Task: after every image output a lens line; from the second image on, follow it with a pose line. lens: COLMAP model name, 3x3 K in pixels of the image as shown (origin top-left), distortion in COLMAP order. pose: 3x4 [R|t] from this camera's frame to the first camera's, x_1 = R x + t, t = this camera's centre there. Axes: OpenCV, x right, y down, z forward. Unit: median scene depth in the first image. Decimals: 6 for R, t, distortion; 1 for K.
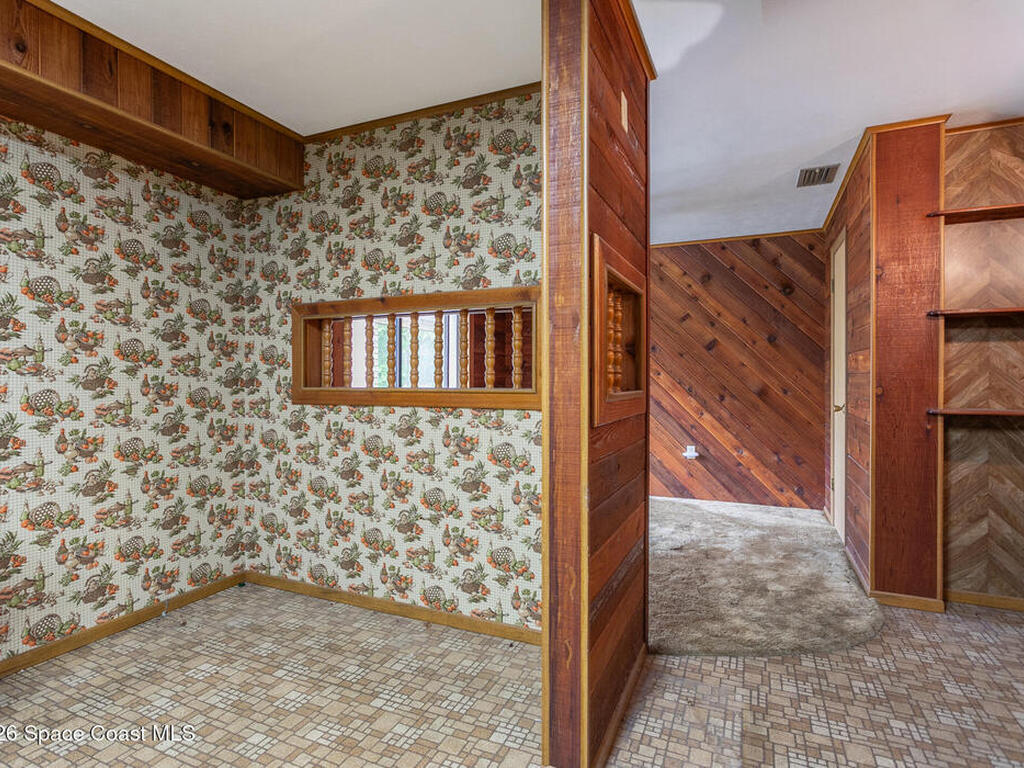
lens RADIAL K [[564.3, 0, 490.7], [0, 564.3, 383.5], [0, 0, 1]] dist [-0.017177, 0.011404]
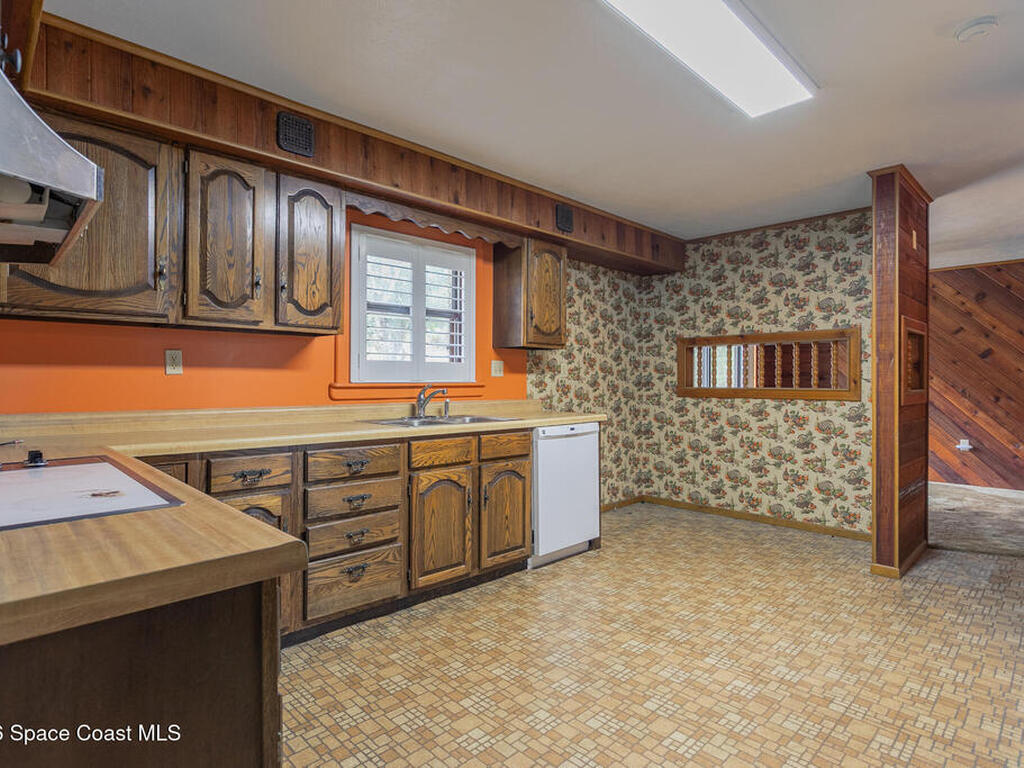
lens RADIAL K [[564.3, 0, 502.4], [0, 564.3, 382.1], [0, 0, 1]] dist [-0.017177, 0.011404]
pose [[0.937135, 0.003011, -0.348955, -0.250375], [-0.005026, 0.999976, -0.004870, 0.002651], [0.348932, 0.006318, 0.937127, -0.775632]]
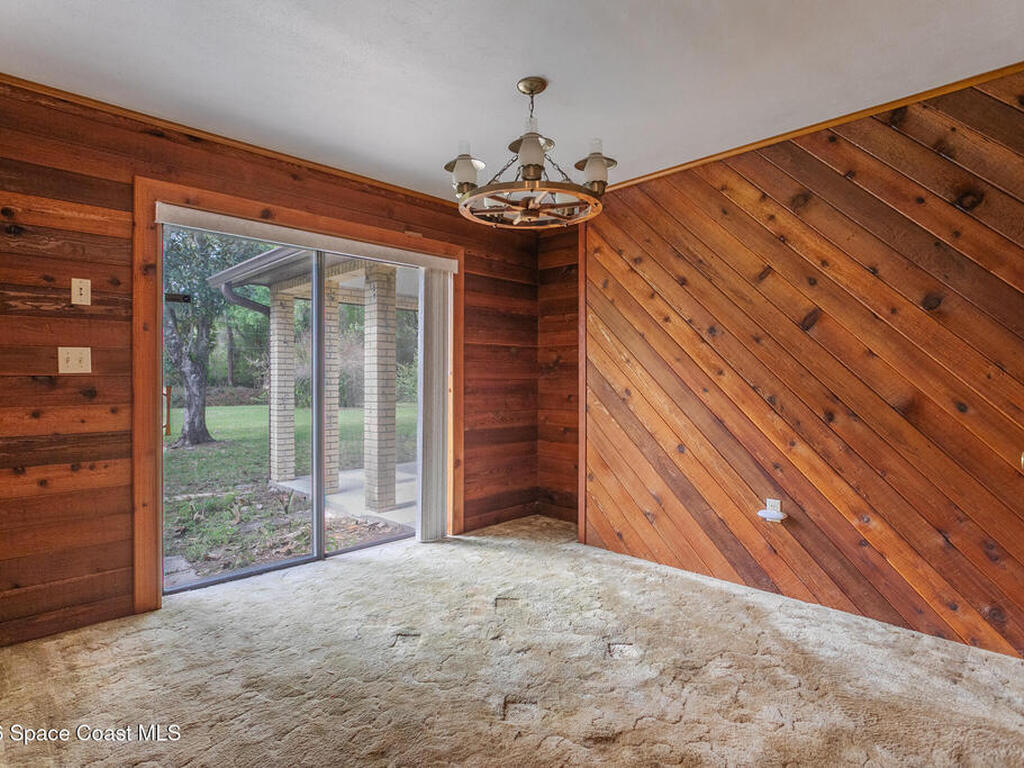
lens RADIAL K [[564.3, 0, 503.9], [0, 564.3, 384.9], [0, 0, 1]] dist [-0.017177, 0.011404]
pose [[0.937988, 0.003428, -0.346649, 0.533750], [-0.003130, 0.999994, 0.001419, -0.007864], [0.346652, -0.000246, 0.937994, 0.673241]]
